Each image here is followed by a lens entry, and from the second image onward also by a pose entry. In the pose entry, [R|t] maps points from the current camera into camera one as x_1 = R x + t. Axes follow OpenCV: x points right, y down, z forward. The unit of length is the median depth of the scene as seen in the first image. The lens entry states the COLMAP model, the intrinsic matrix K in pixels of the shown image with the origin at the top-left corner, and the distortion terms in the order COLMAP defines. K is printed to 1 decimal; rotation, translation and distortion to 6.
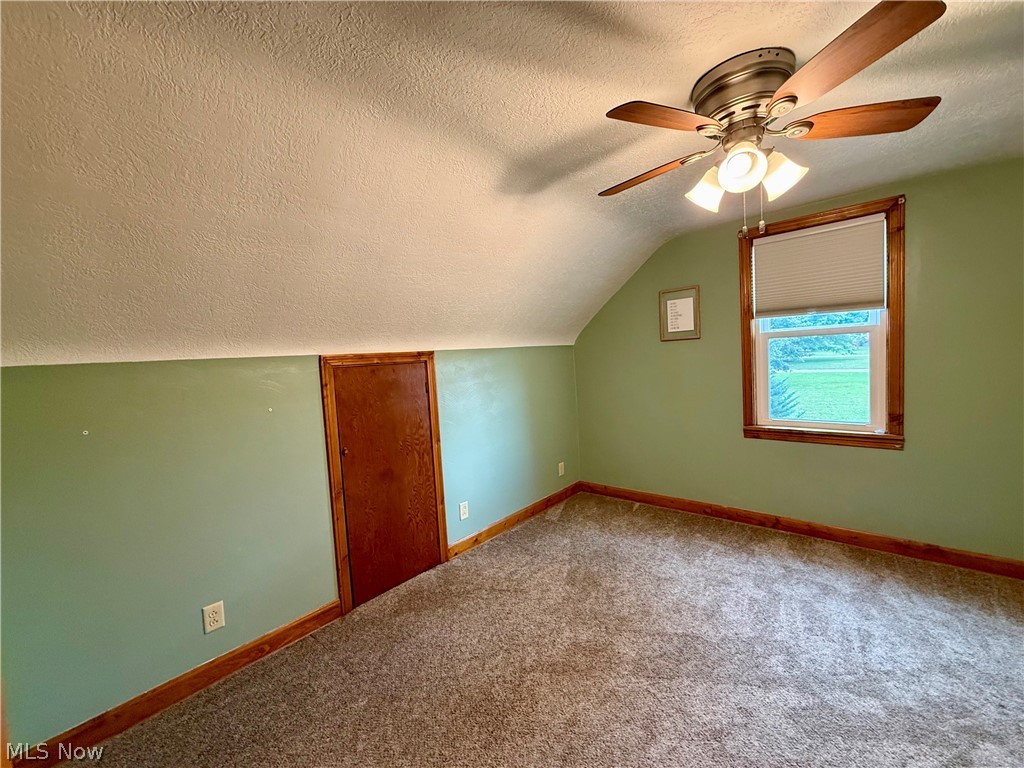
lens RADIAL K [[411.8, 0, 507.7], [0, 411.8, 383.9], [0, 0, 1]] dist [0.000262, 0.000346]
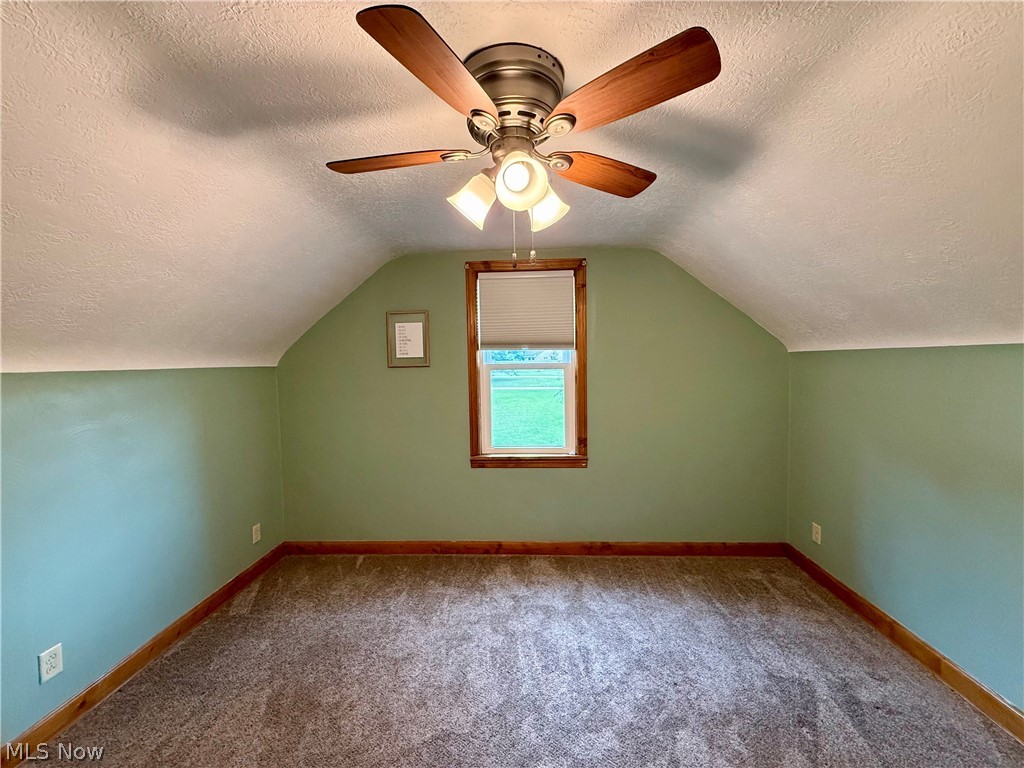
lens RADIAL K [[411.8, 0, 511.2], [0, 411.8, 383.3], [0, 0, 1]] dist [0.000262, 0.000346]
pose [[0.773823, 0.011986, 0.633288, 0.019058], [0.013699, 0.999270, -0.035651, -0.045432], [-0.633253, 0.036263, 0.773095, 0.194533]]
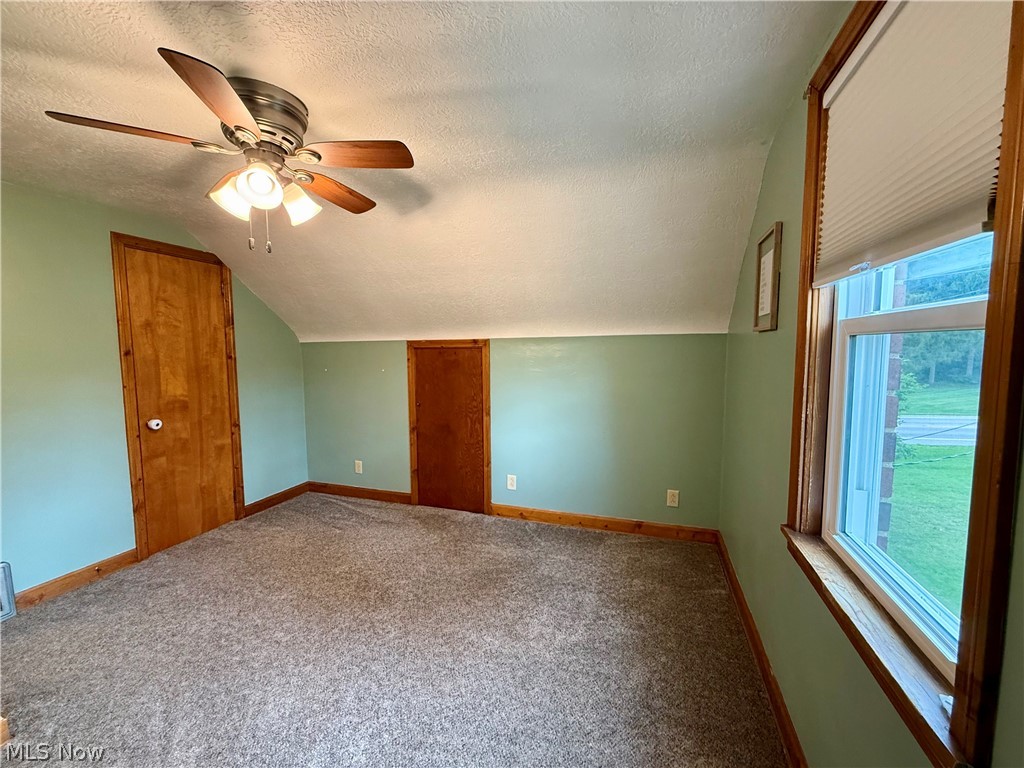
lens RADIAL K [[411.8, 0, 511.1], [0, 411.8, 382.4], [0, 0, 1]] dist [0.000262, 0.000346]
pose [[0.390137, 0.131729, -0.911285, 1.020796], [-0.073143, 0.991019, 0.111941, -0.100749], [0.917847, 0.022982, 0.396268, 0.638683]]
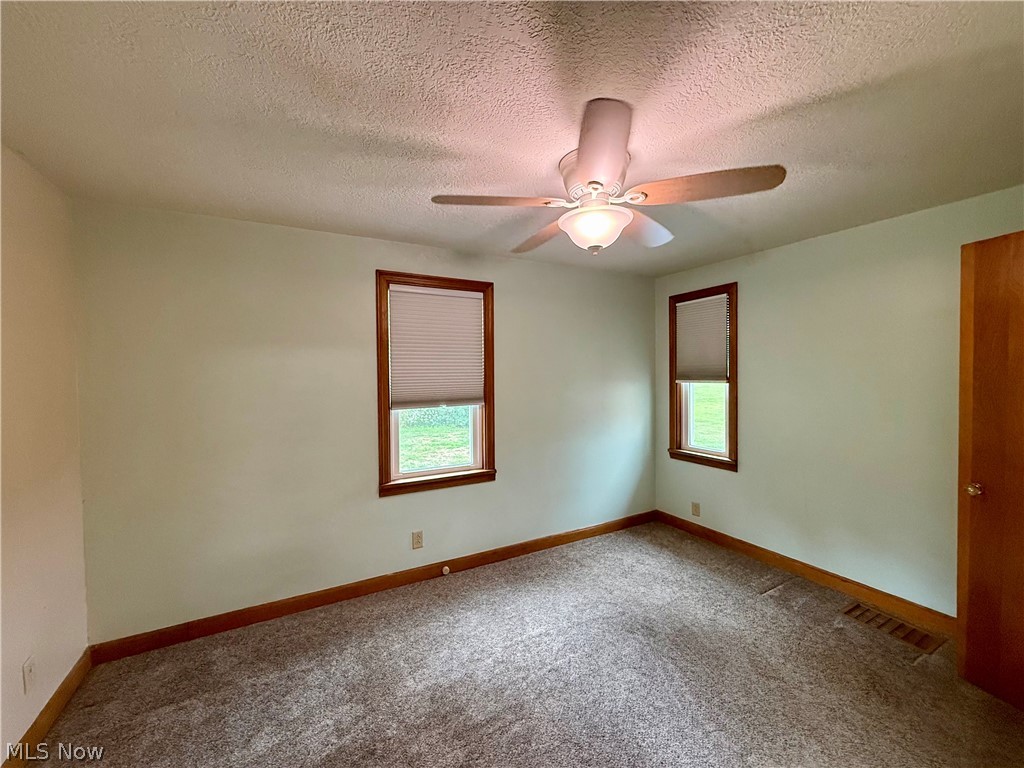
lens RADIAL K [[411.8, 0, 508.1], [0, 411.8, 391.5], [0, 0, 1]] dist [0.000262, 0.000346]
pose [[0.349749, 0.025739, 0.936490, -0.214256], [0.046136, 0.997936, -0.044658, -0.056430], [-0.935707, 0.058826, 0.347840, 0.496990]]
